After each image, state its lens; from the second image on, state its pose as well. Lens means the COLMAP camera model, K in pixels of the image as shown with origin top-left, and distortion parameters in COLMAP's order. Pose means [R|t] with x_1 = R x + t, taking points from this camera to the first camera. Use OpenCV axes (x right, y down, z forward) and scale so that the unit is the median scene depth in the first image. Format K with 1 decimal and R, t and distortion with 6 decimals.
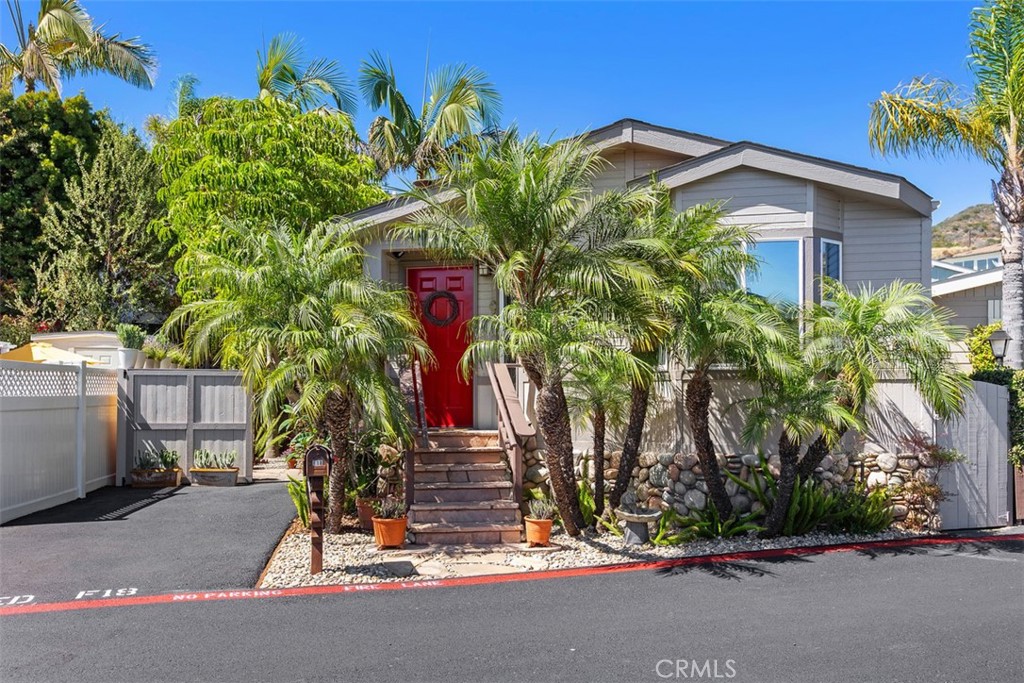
lens RADIAL K [[811.5, 0, 511.6], [0, 811.5, 362.4], [0, 0, 1]] dist [0.007982, -0.004808]
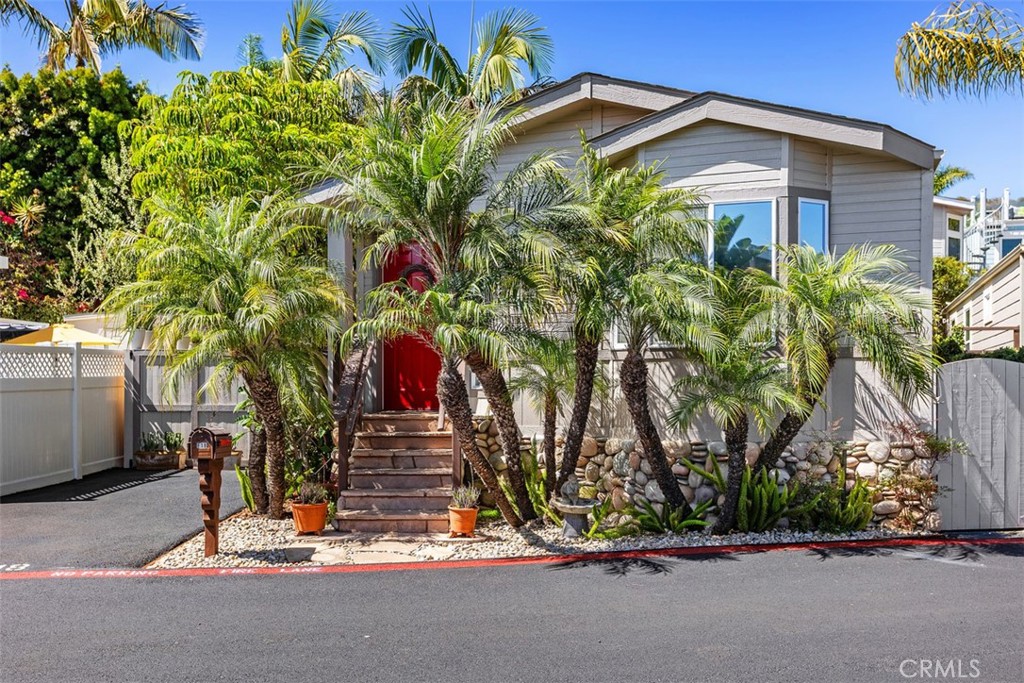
lens RADIAL K [[916.2, 0, 507.5], [0, 916.2, 349.2], [0, 0, 1]] dist [-0.007736, -0.001663]
pose [[0.987237, -0.007061, -0.159102, 0.219453], [0.009217, 0.999875, 0.012817, -0.003675], [0.158992, -0.014120, 0.987179, -0.032794]]
